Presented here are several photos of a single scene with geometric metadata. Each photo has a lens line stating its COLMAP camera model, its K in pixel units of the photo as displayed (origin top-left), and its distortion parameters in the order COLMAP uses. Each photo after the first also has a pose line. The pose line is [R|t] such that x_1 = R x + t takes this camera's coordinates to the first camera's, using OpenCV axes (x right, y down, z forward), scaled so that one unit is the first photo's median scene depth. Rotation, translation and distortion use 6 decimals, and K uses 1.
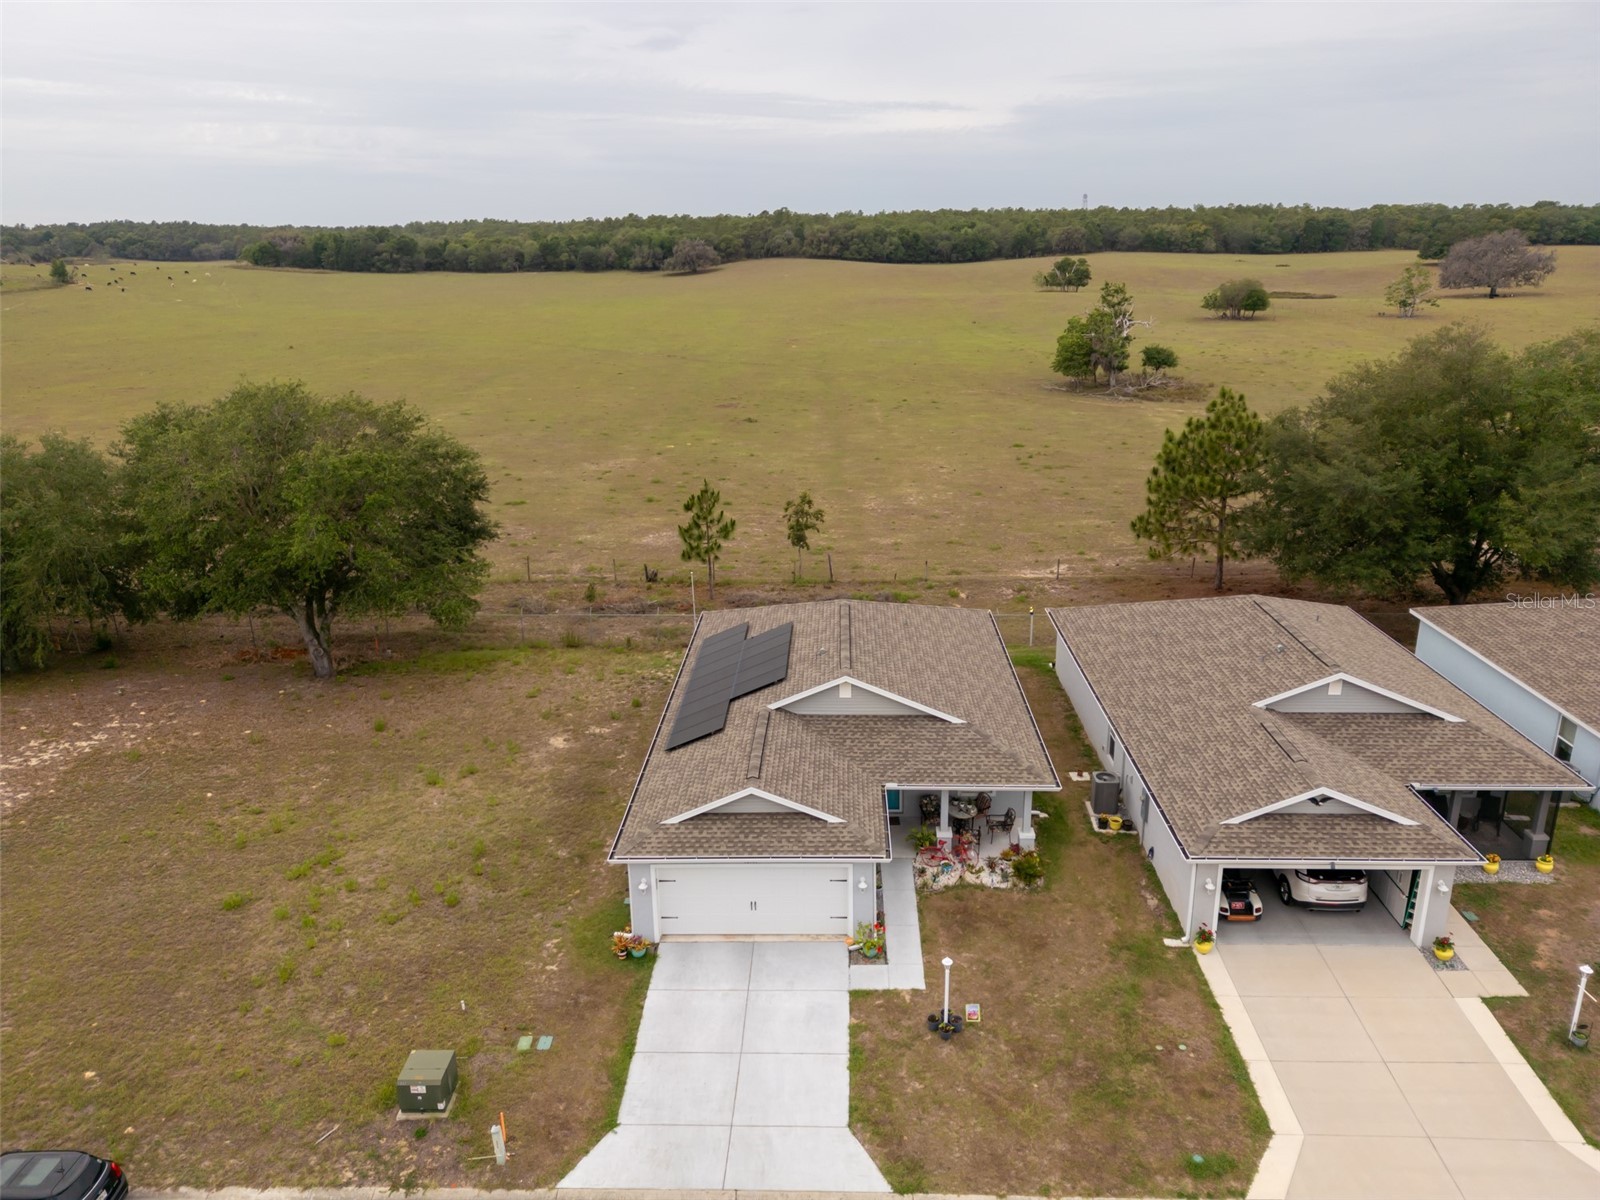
lens RADIAL K [[1112.0, 0, 804.8], [0, 1112.0, 599.9], [0, 0, 1]] dist [0.074766, -0.067582]
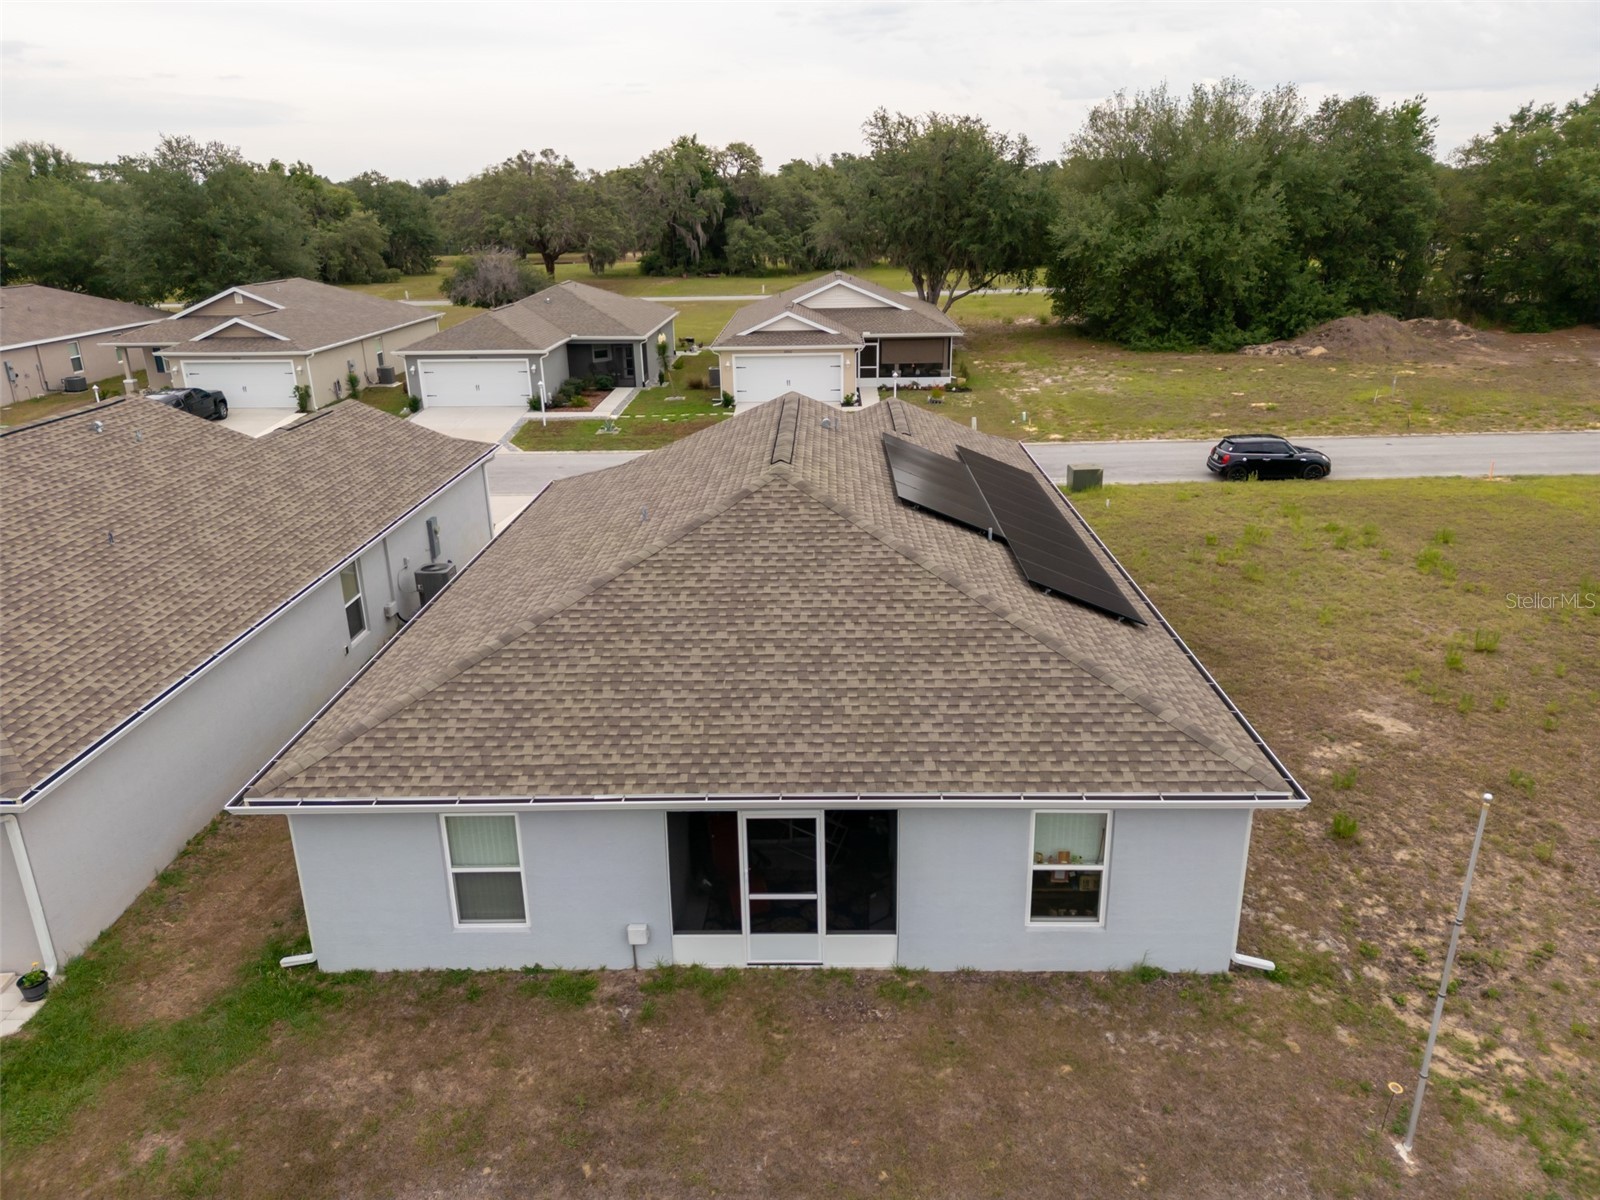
lens RADIAL K [[1112.0, 0, 802.4], [0, 1112.0, 605.5], [0, 0, 1]] dist [0.074766, -0.067582]
pose [[-0.999349, 0.036023, 0.001745, 0.024658], [0.029472, 0.787831, 0.615185, -0.197213], [0.020786, 0.614837, -0.788380, 1.210104]]
